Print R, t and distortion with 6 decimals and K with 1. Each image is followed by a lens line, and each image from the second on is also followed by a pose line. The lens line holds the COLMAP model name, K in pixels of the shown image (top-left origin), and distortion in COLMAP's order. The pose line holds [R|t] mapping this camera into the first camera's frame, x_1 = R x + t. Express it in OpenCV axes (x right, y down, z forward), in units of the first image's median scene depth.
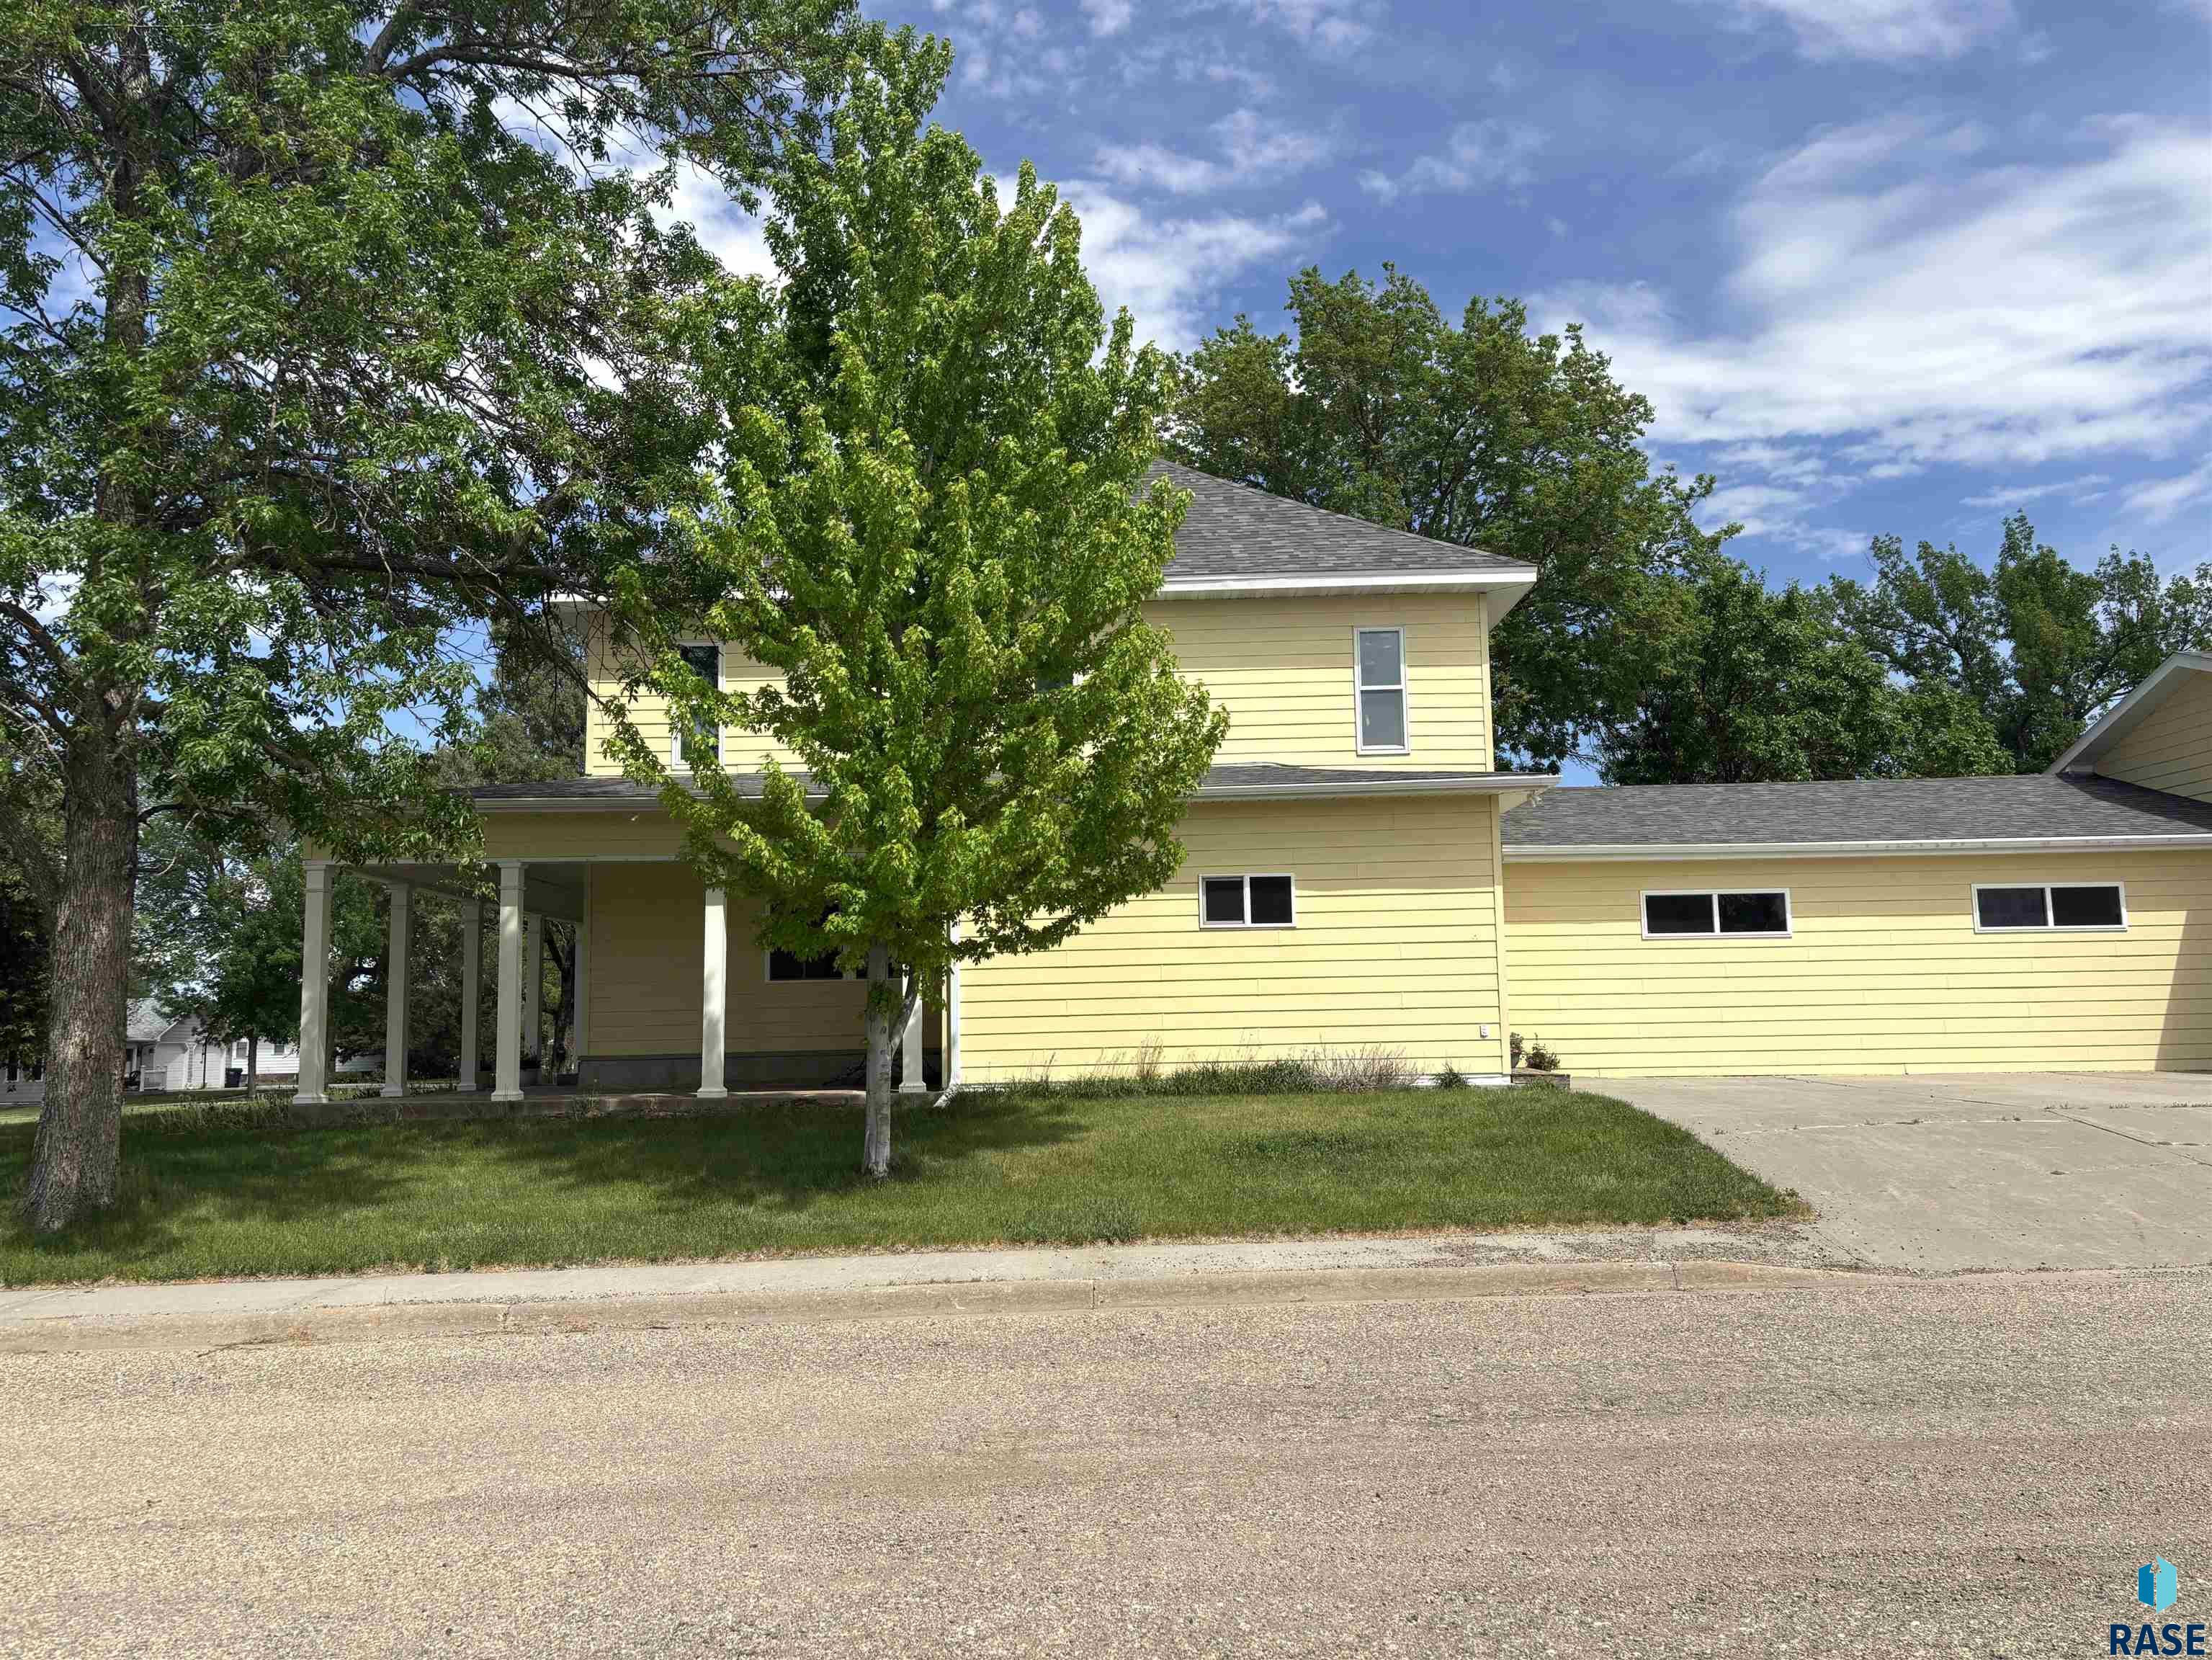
lens RADIAL K [[1710.5, 0, 1088.9], [0, 1710.5, 832.6], [0, 0, 1]] dist [0.085972, -0.115755]
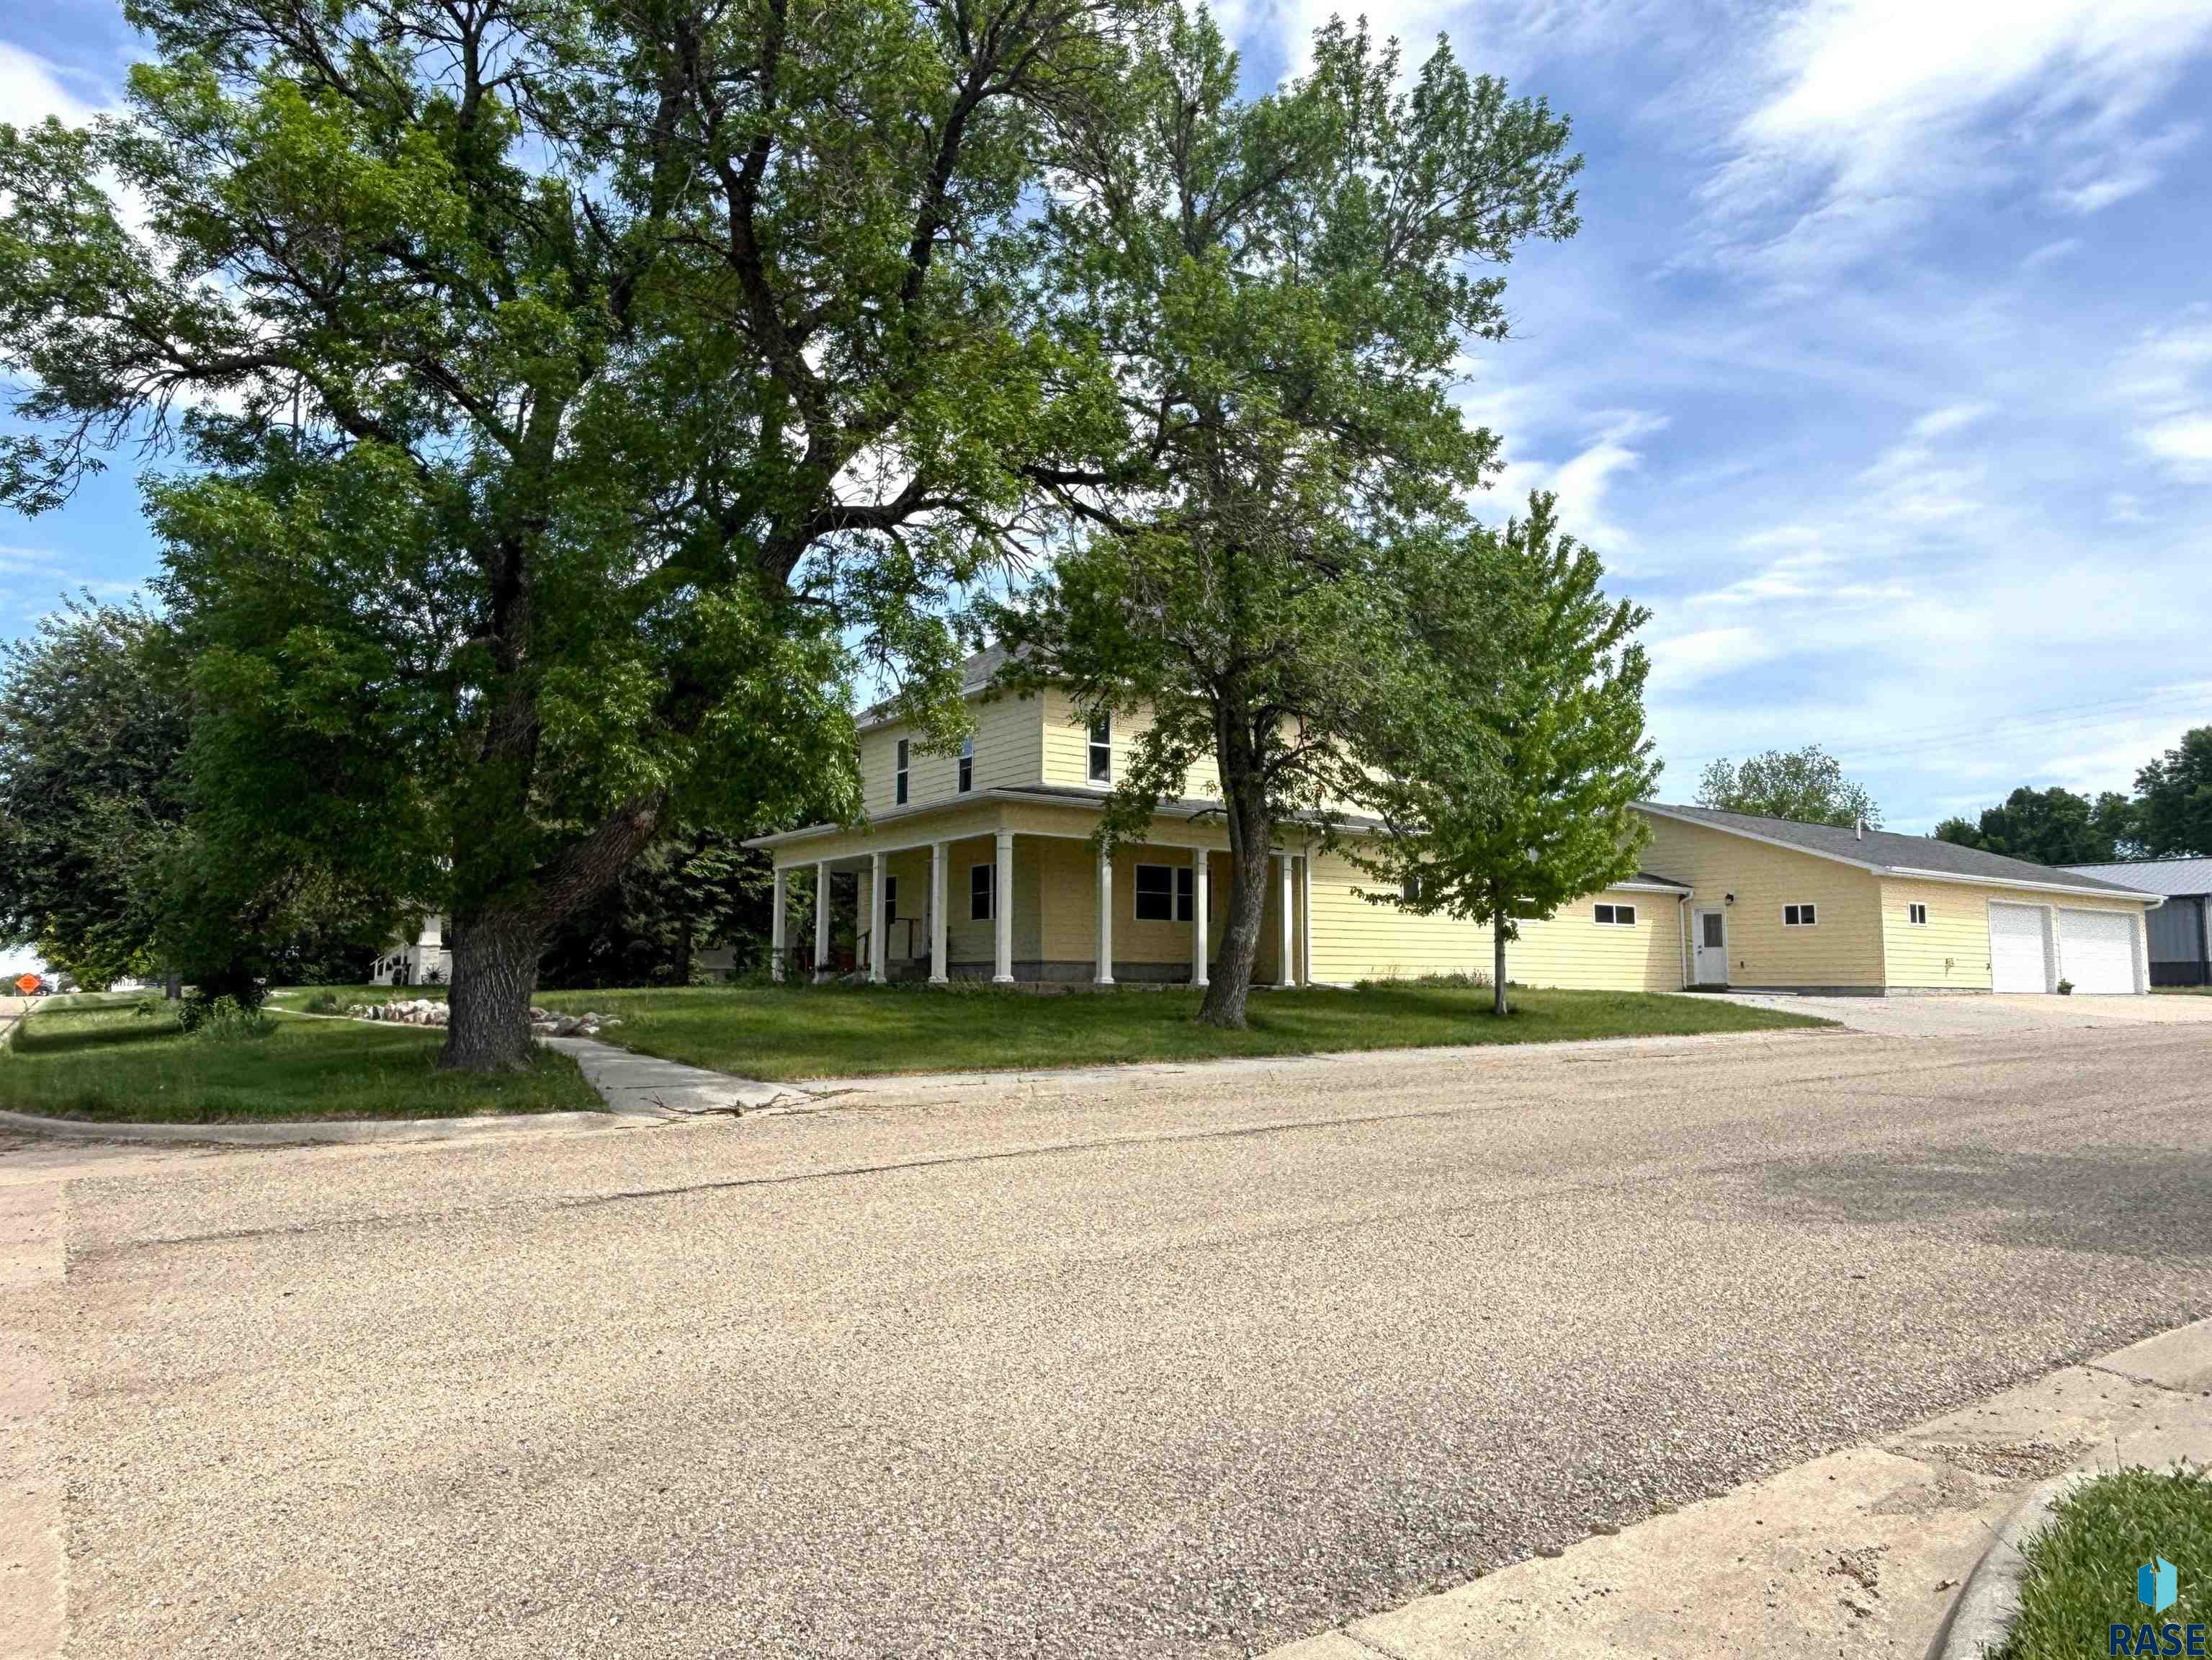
lens RADIAL K [[1592.7, 0, 1106.0], [0, 1592.7, 830.0], [0, 0, 1]] dist [0.037600, 0.001818]
pose [[0.790200, 0.084507, 0.606995, -1.374323], [-0.089122, 0.995764, -0.022611, 0.046622], [-0.606334, -0.036229, 0.794384, -0.223749]]
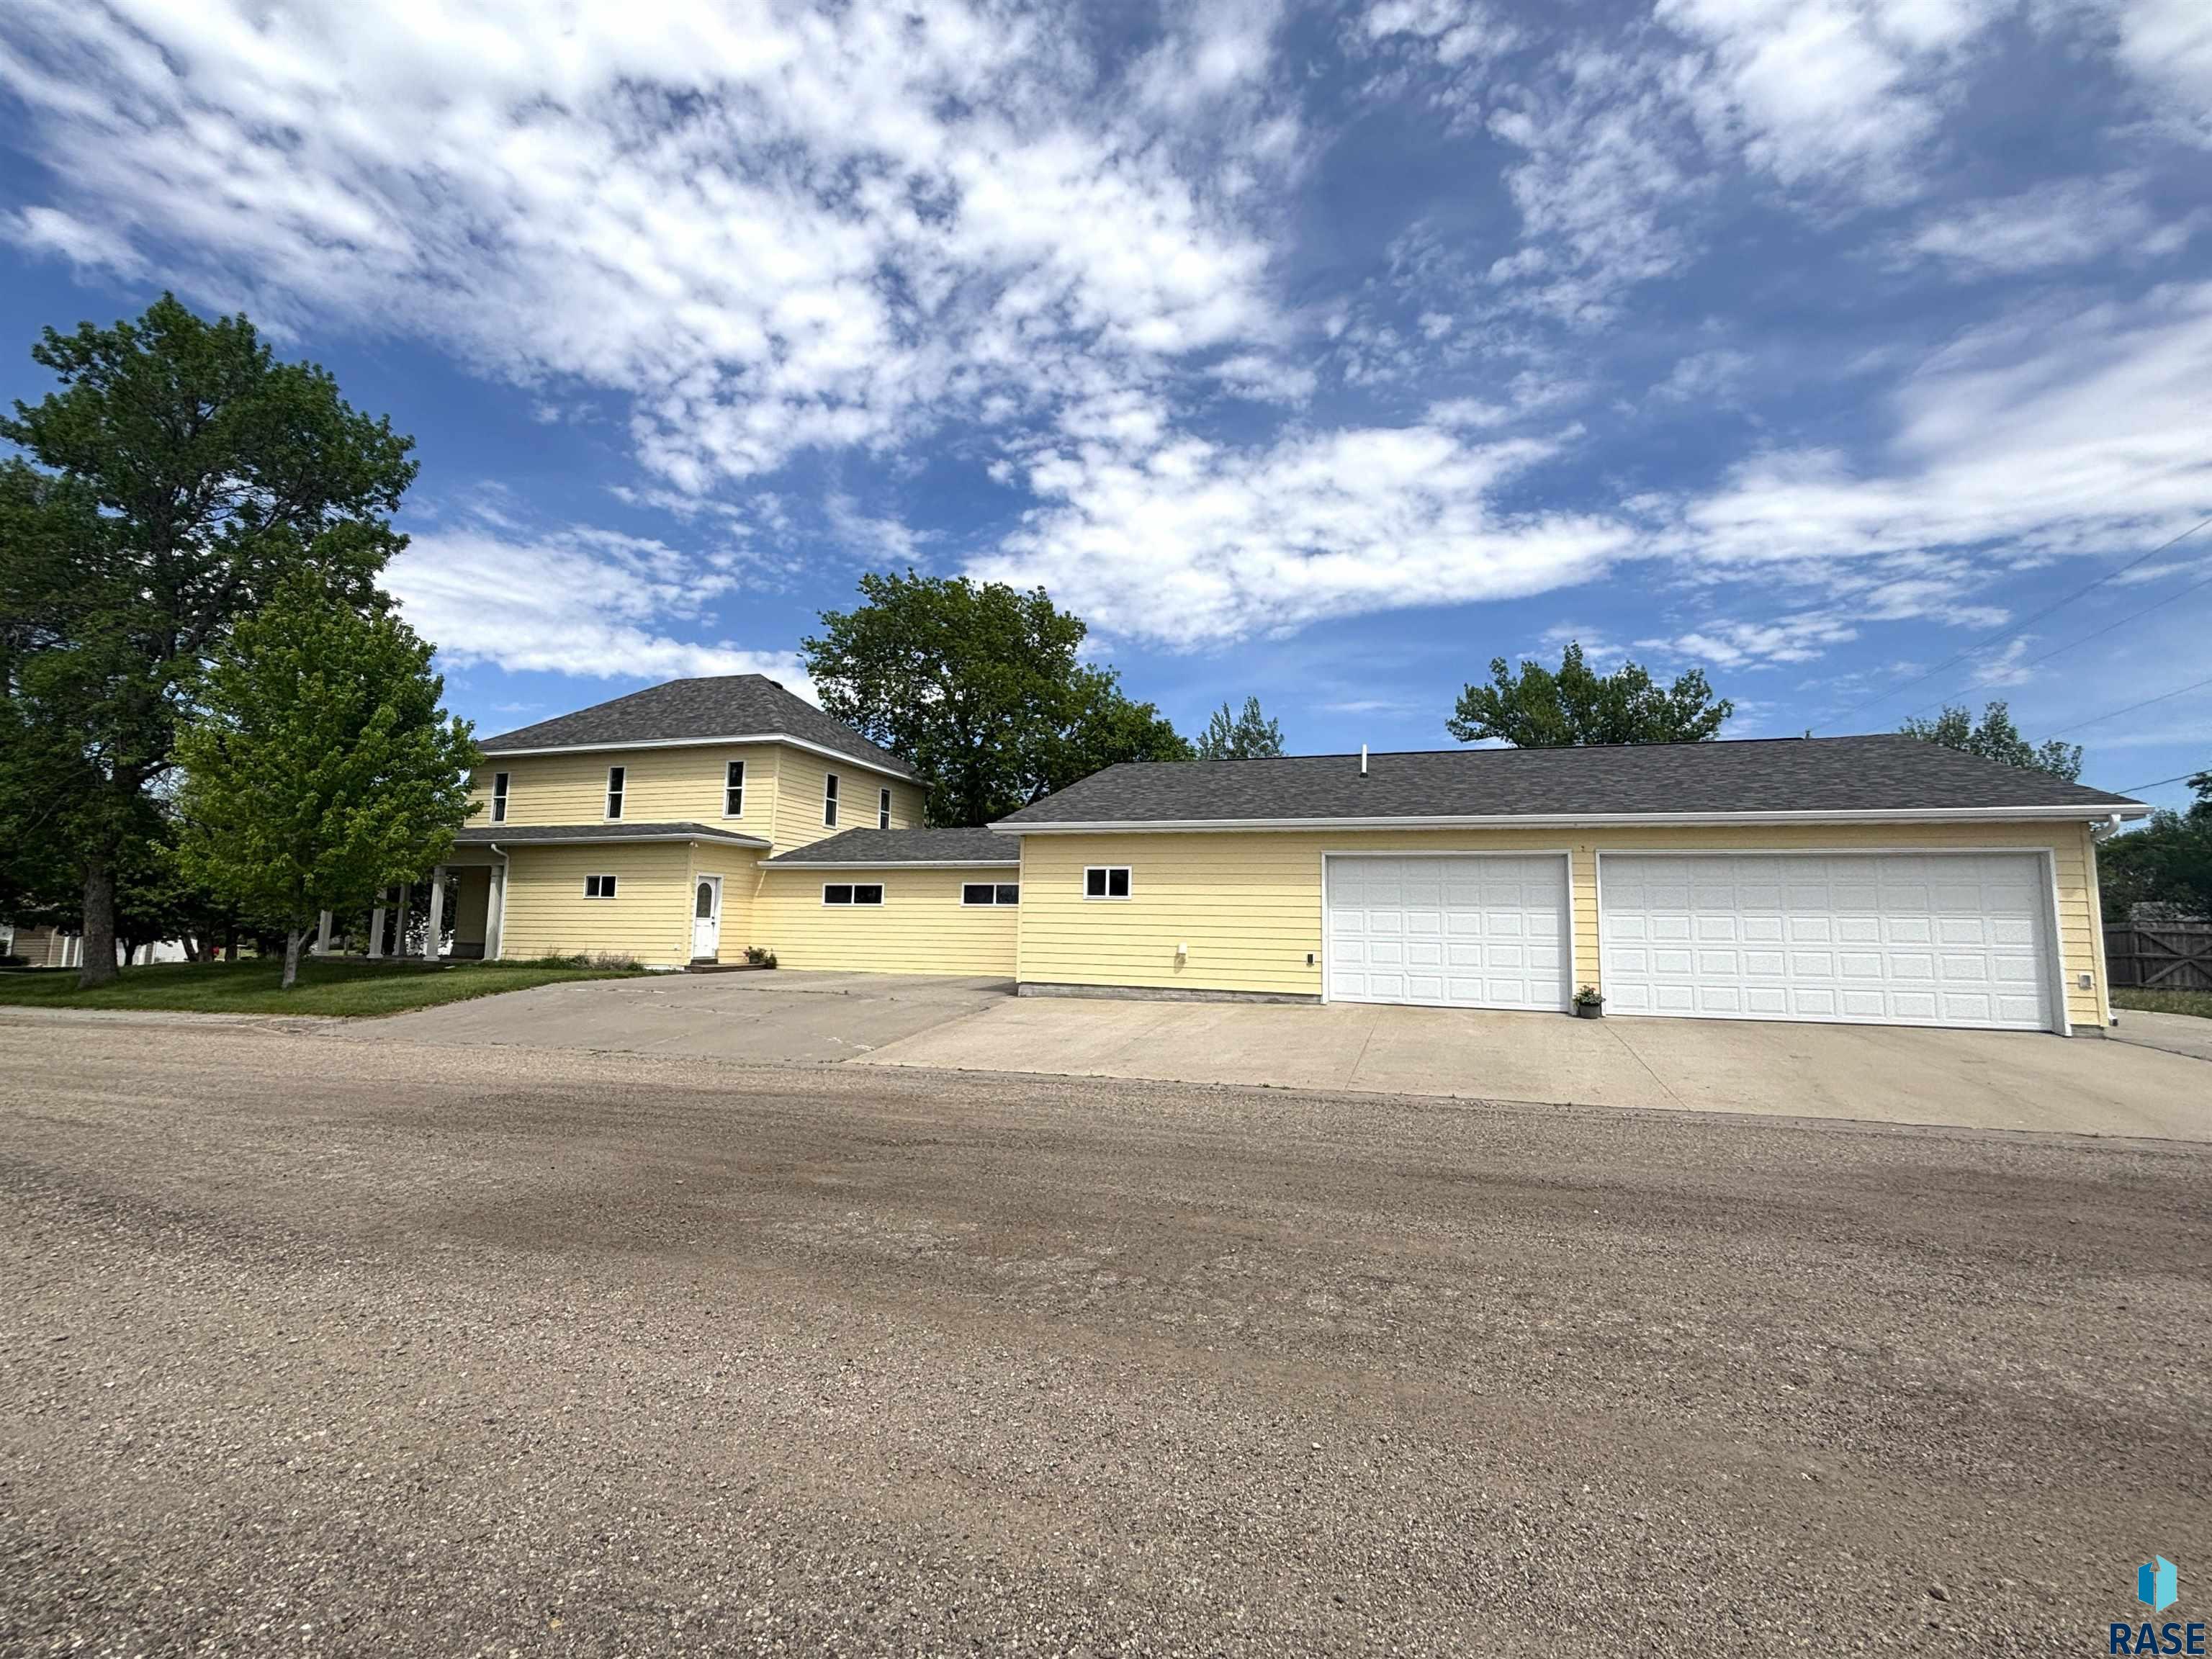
lens RADIAL K [[999.2, 0, 1106.0], [0, 999.2, 829.5], [0, 0, 1]] dist [0.002065, -0.006606]
pose [[0.945825, 0.001443, -0.324674, 1.246098], [0.000924, 0.999974, 0.007134, -0.048300], [0.324676, -0.007048, 0.945799, -0.057360]]
